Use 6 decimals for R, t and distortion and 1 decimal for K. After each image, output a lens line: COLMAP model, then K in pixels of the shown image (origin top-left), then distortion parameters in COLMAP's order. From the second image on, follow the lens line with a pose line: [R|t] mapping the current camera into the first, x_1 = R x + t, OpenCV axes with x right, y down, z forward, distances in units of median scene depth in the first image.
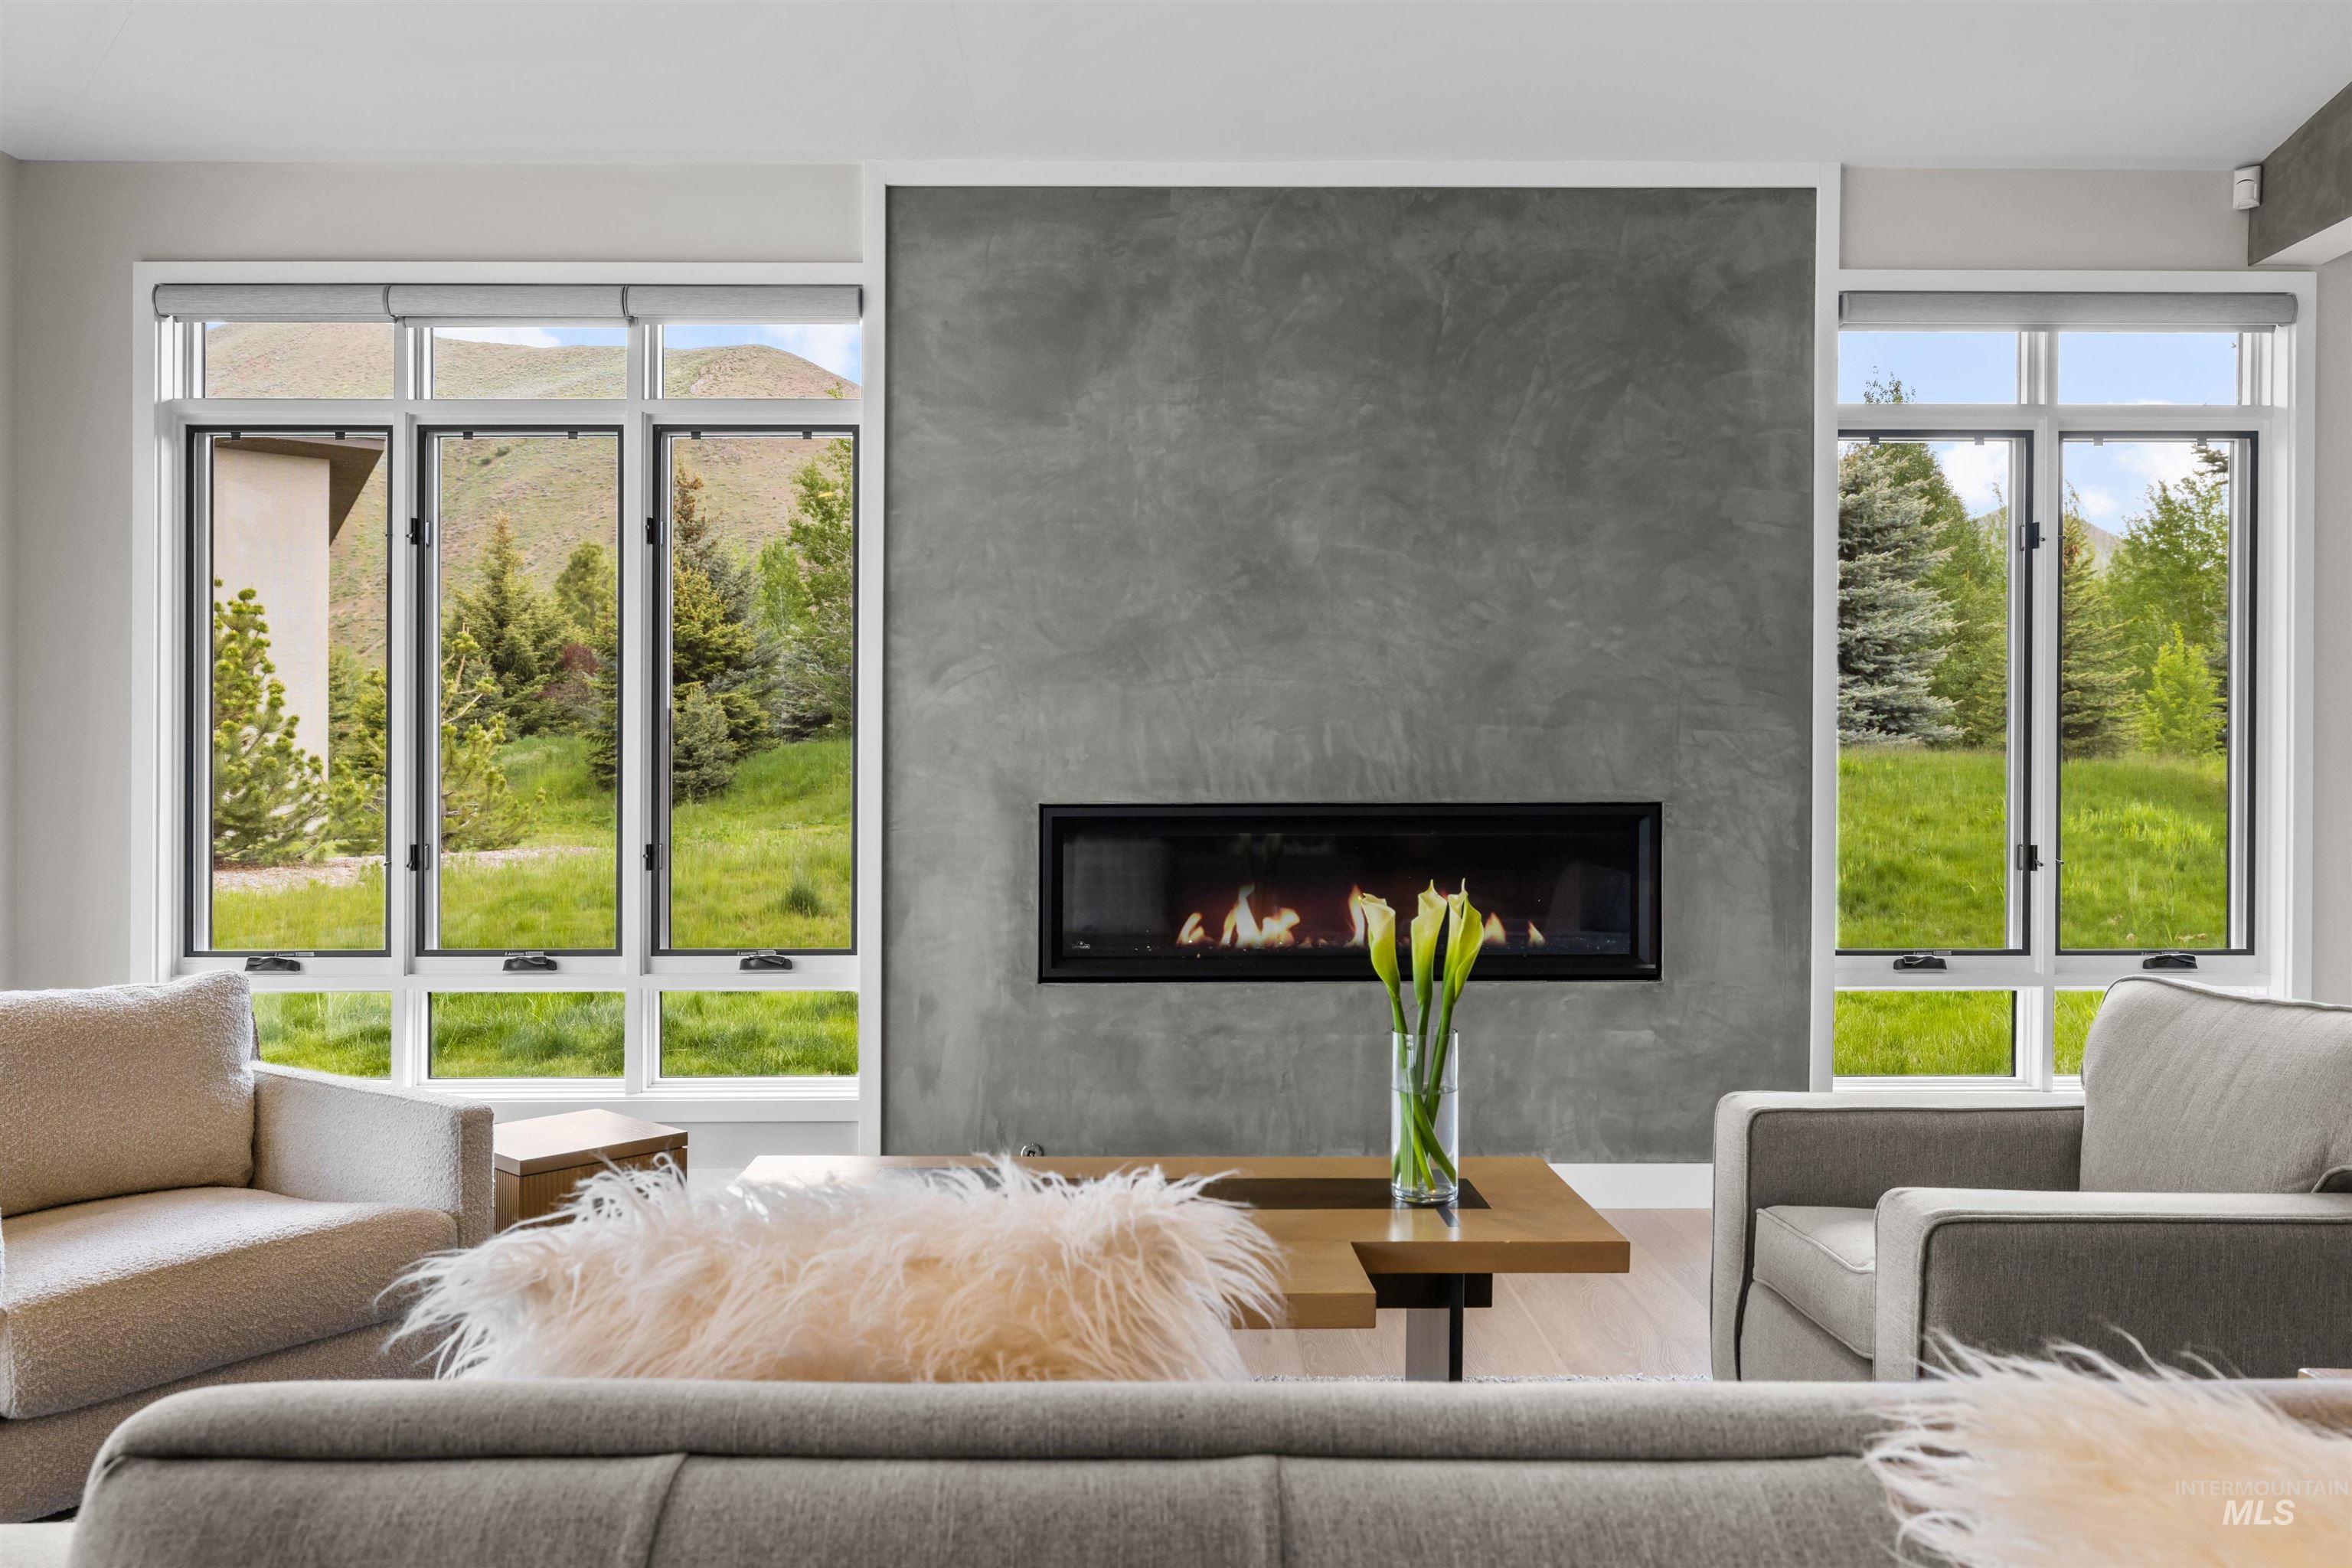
lens RADIAL K [[1669.4, 0, 1183.9], [0, 1669.4, 779.6], [0, 0, 1]] dist [-0.004027, 0.003400]
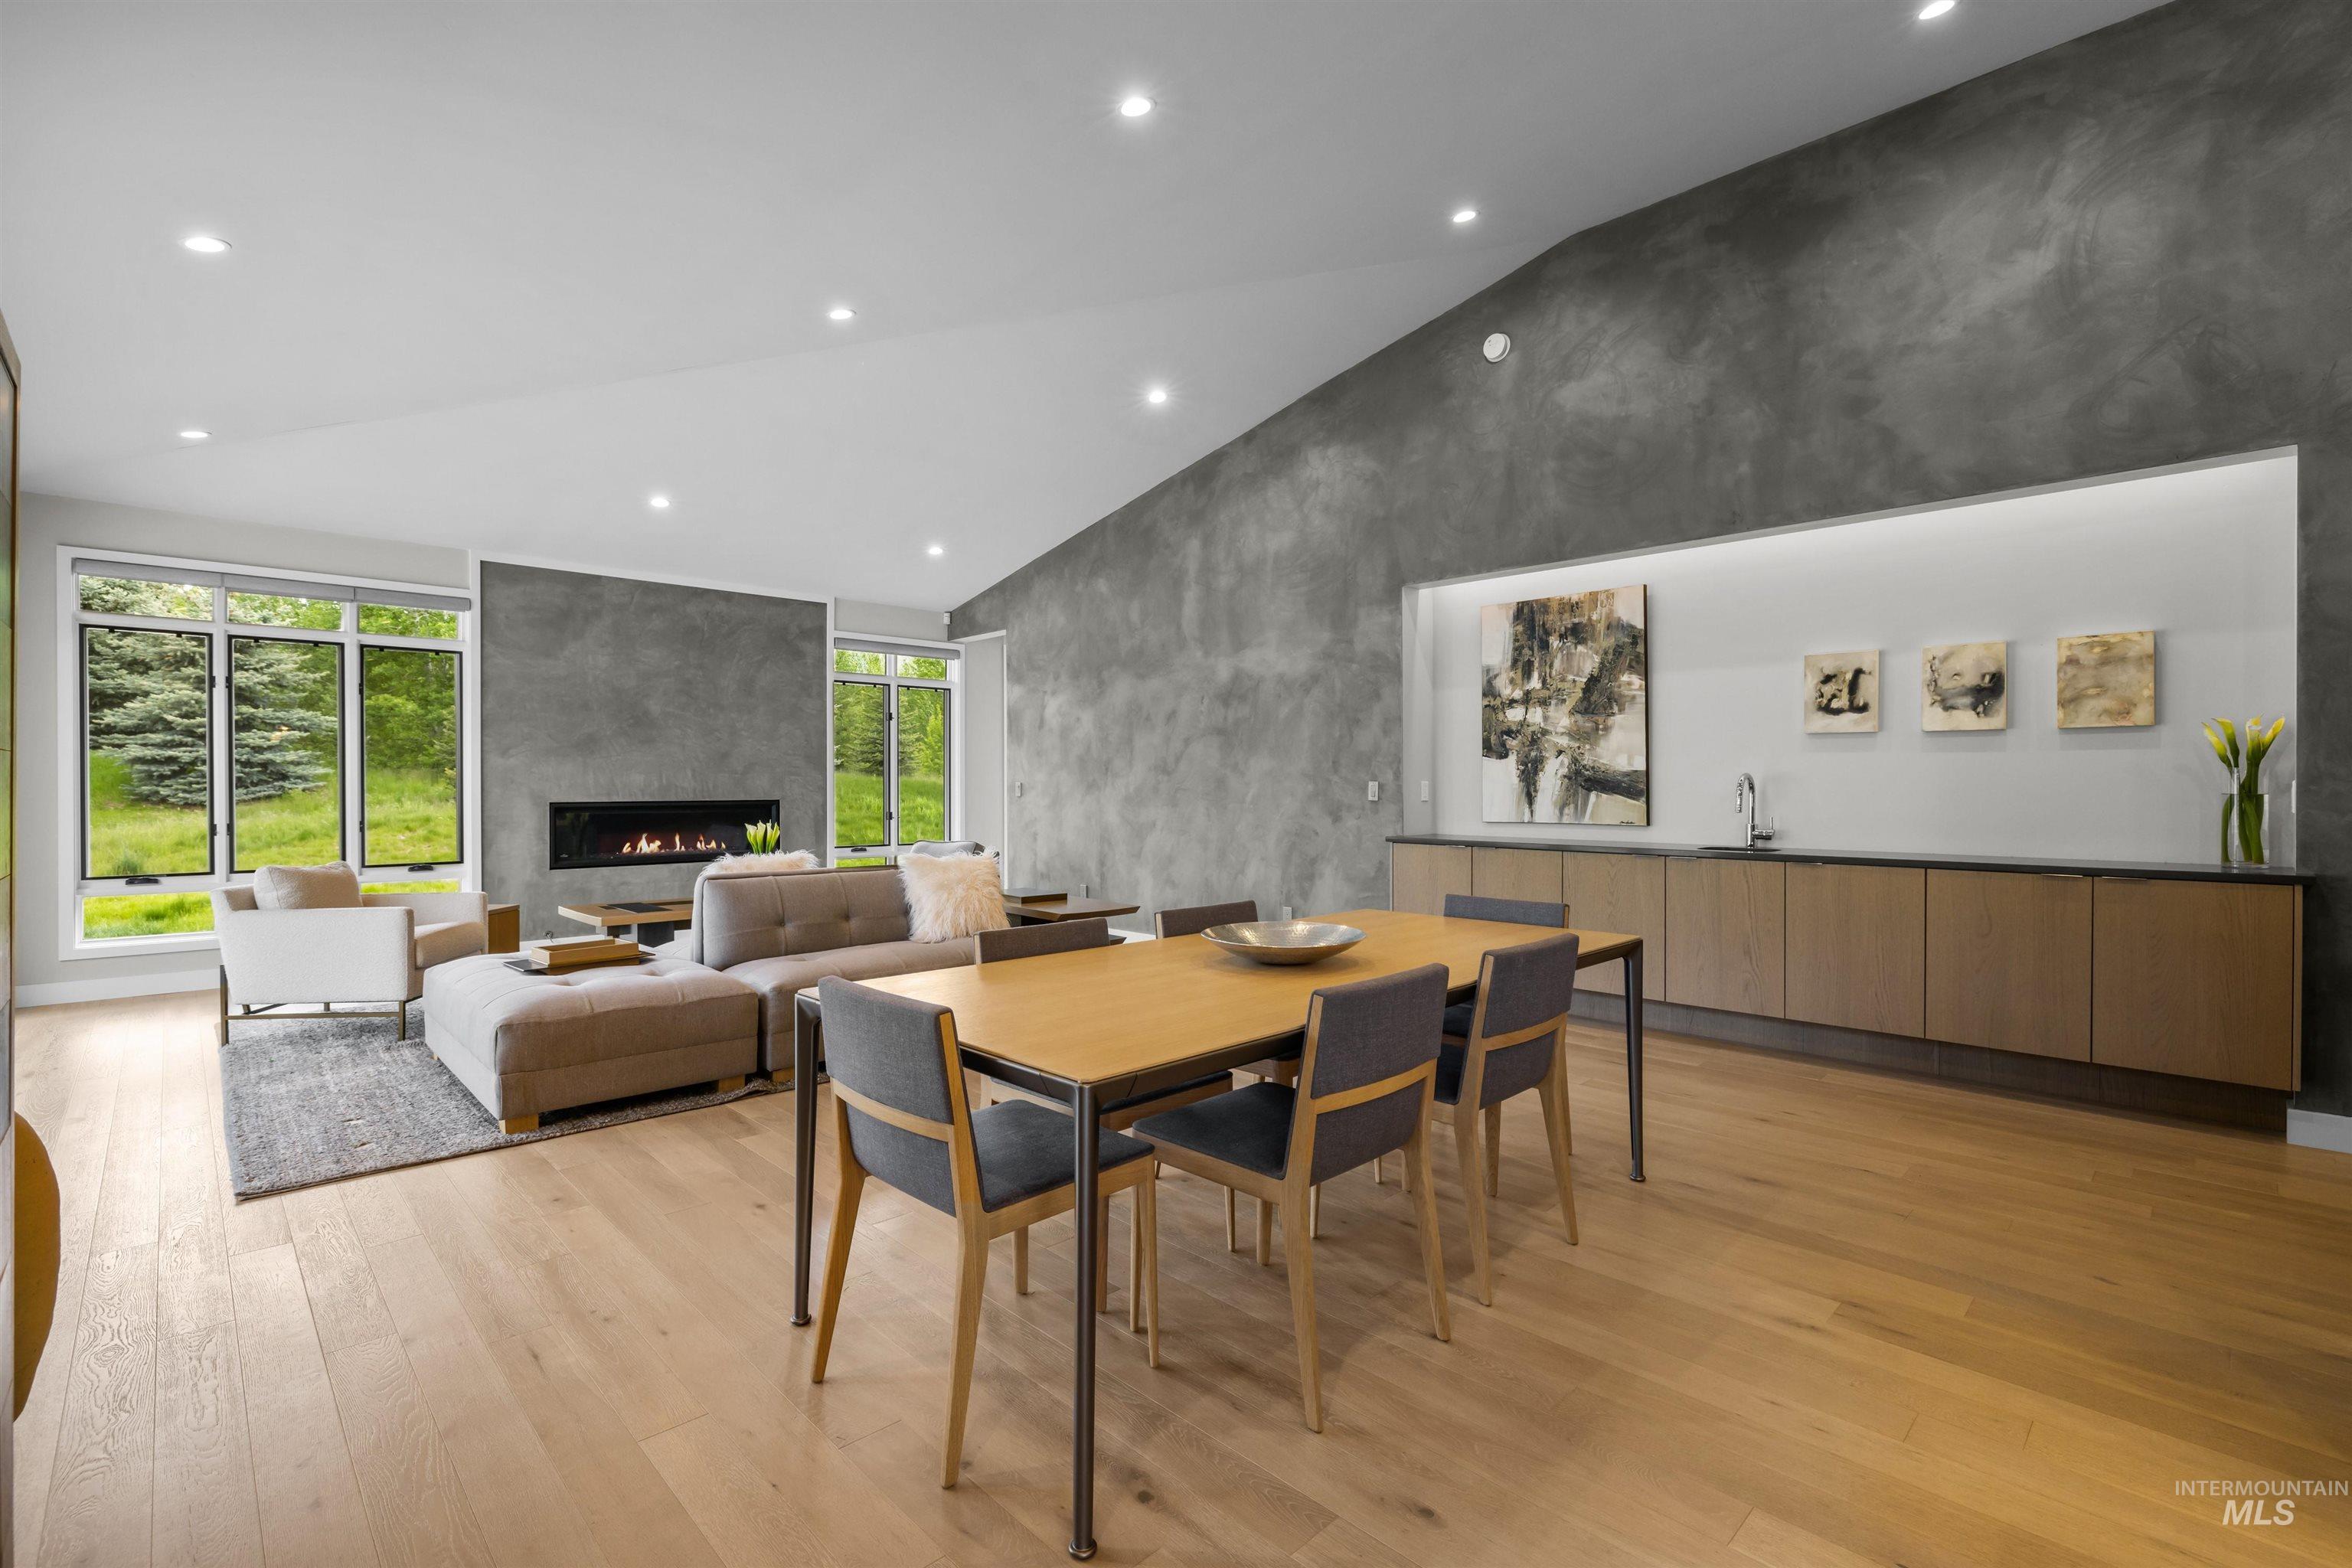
lens RADIAL K [[1048.7, 0, 1171.7], [0, 1048.7, 802.8], [0, 0, 1]] dist [-0.001104, -0.000803]
pose [[0.728722, -0.010435, 0.684730, -0.503959], [-0.003018, 0.999825, 0.018449, -0.018176], [-0.684803, -0.015511, 0.728563, -0.887597]]
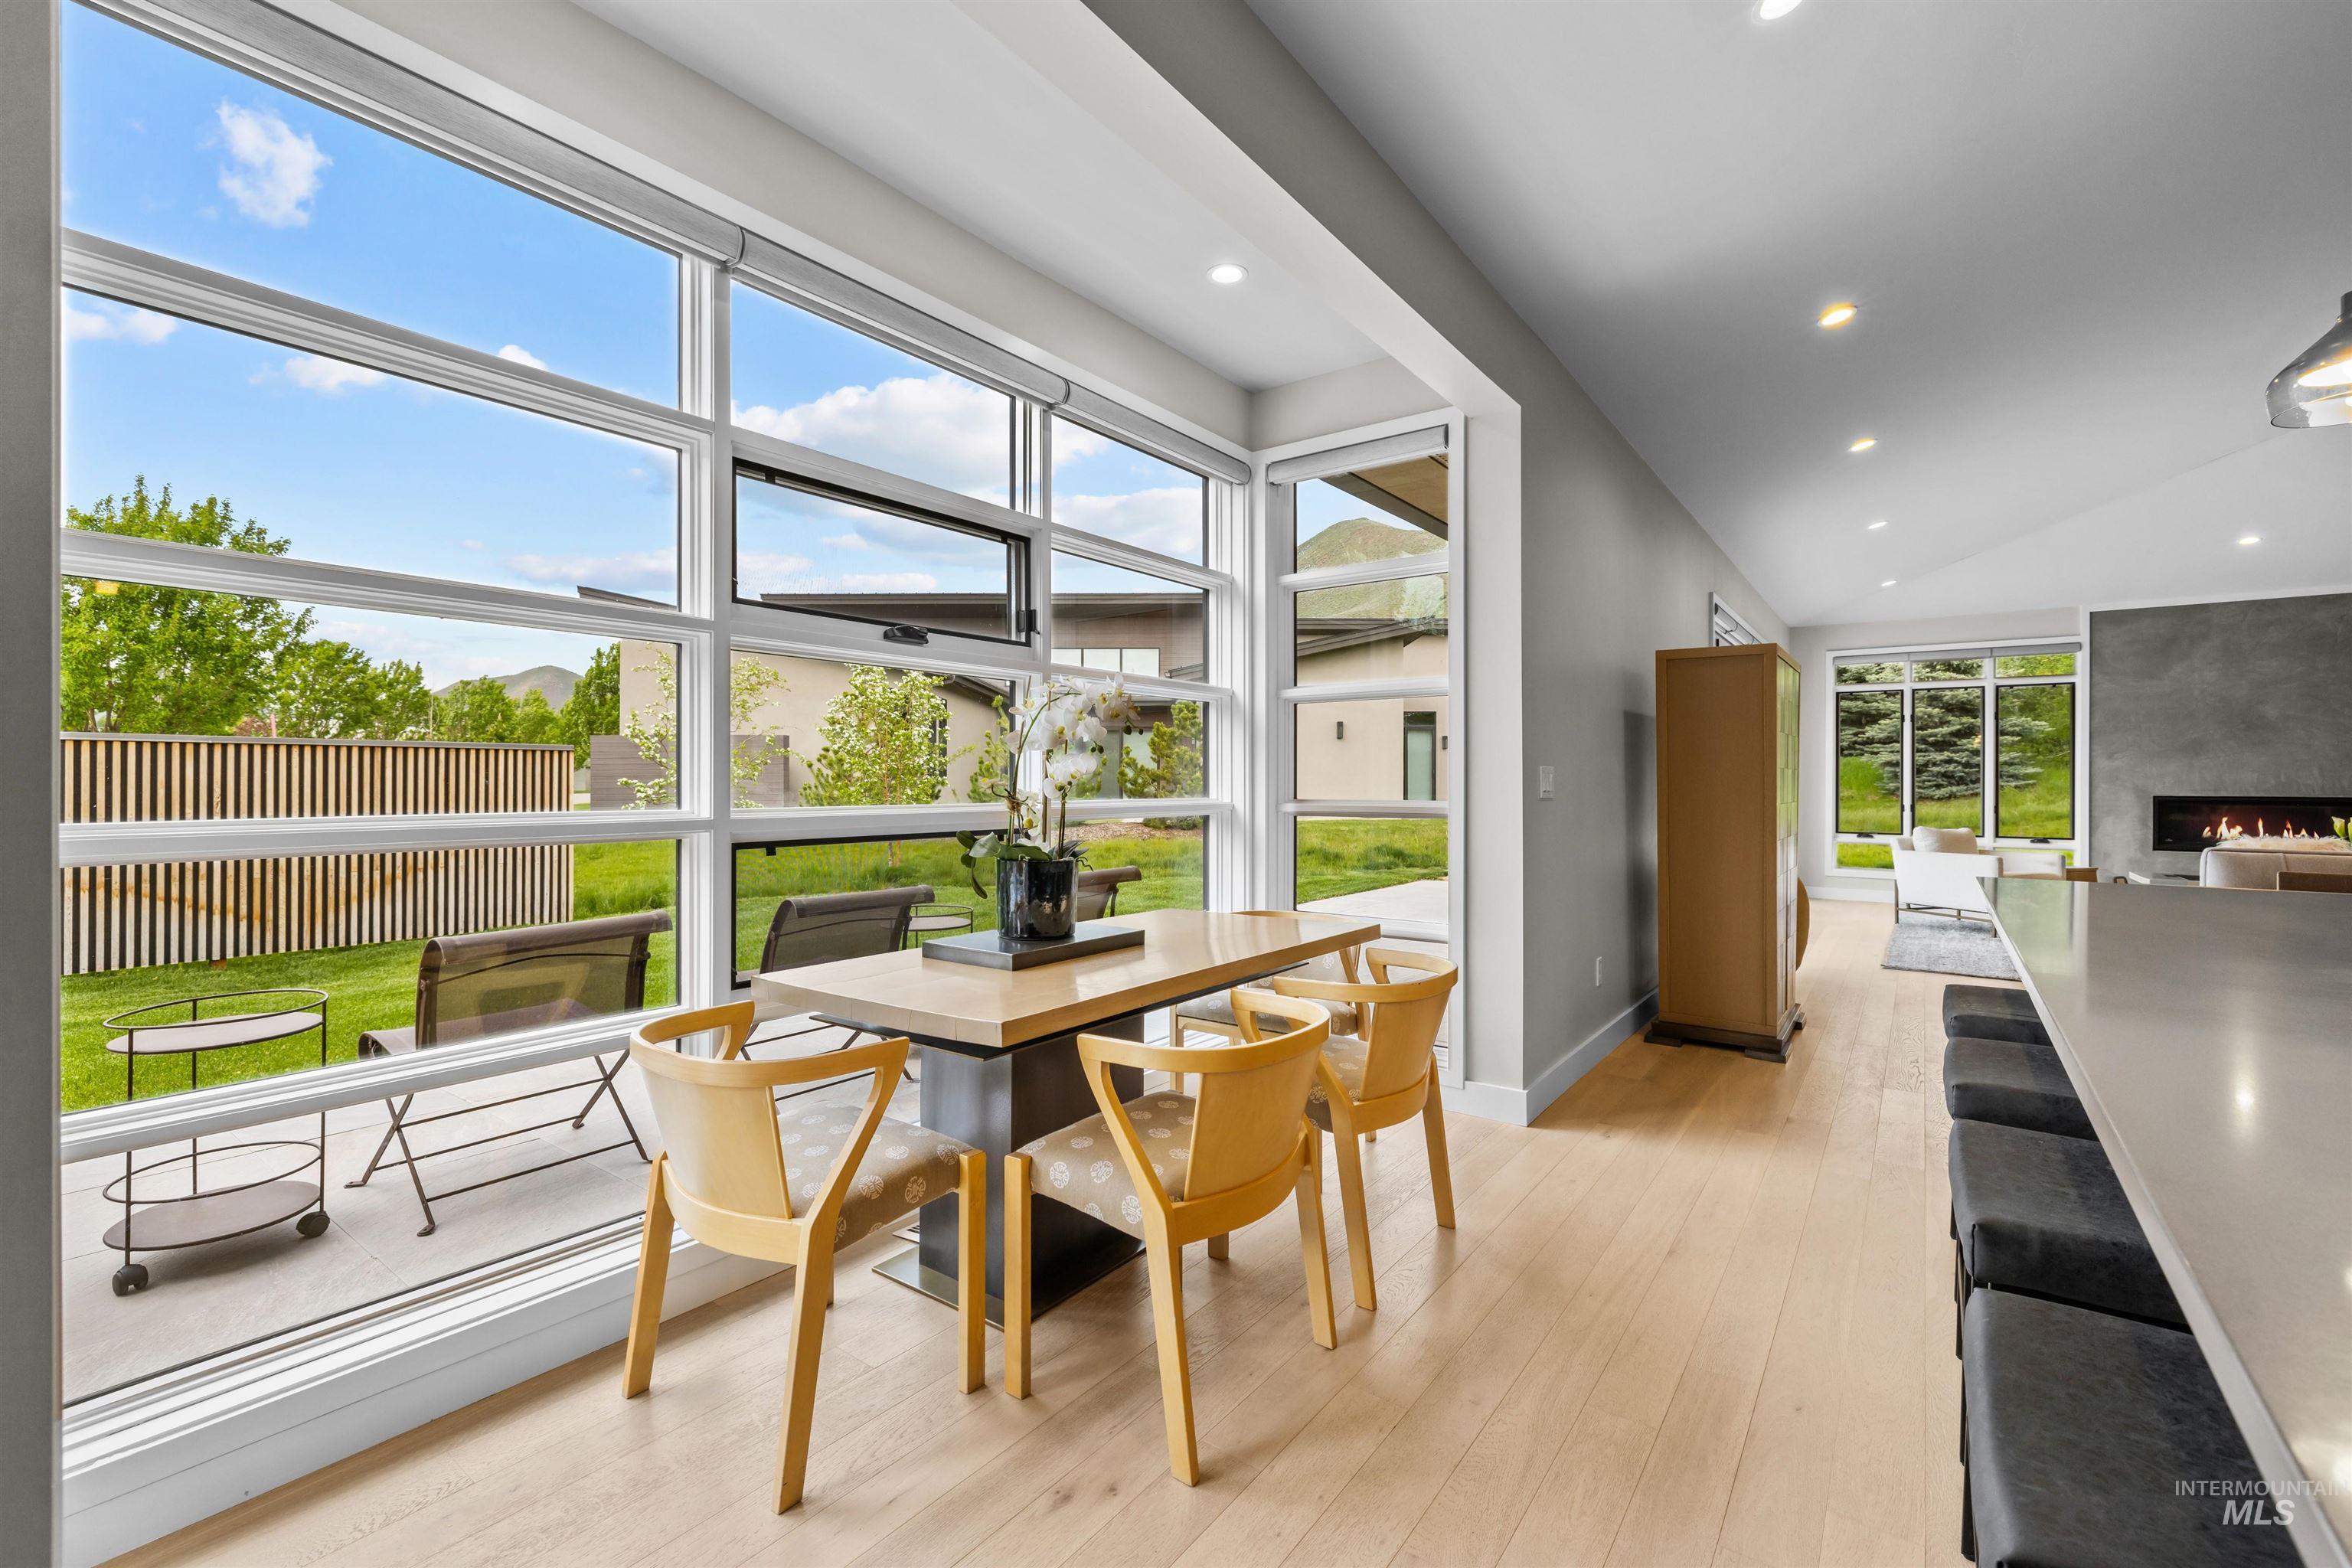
lens RADIAL K [[979.6, 0, 1159.4], [0, 979.6, 772.6], [0, 0, 1]] dist [-0.004325, -0.000857]
pose [[0.782222, 0.000540, -0.623000, -0.419177], [-0.003485, 0.999988, -0.003508, -0.016781], [0.622991, 0.004916, 0.782214, -1.708354]]
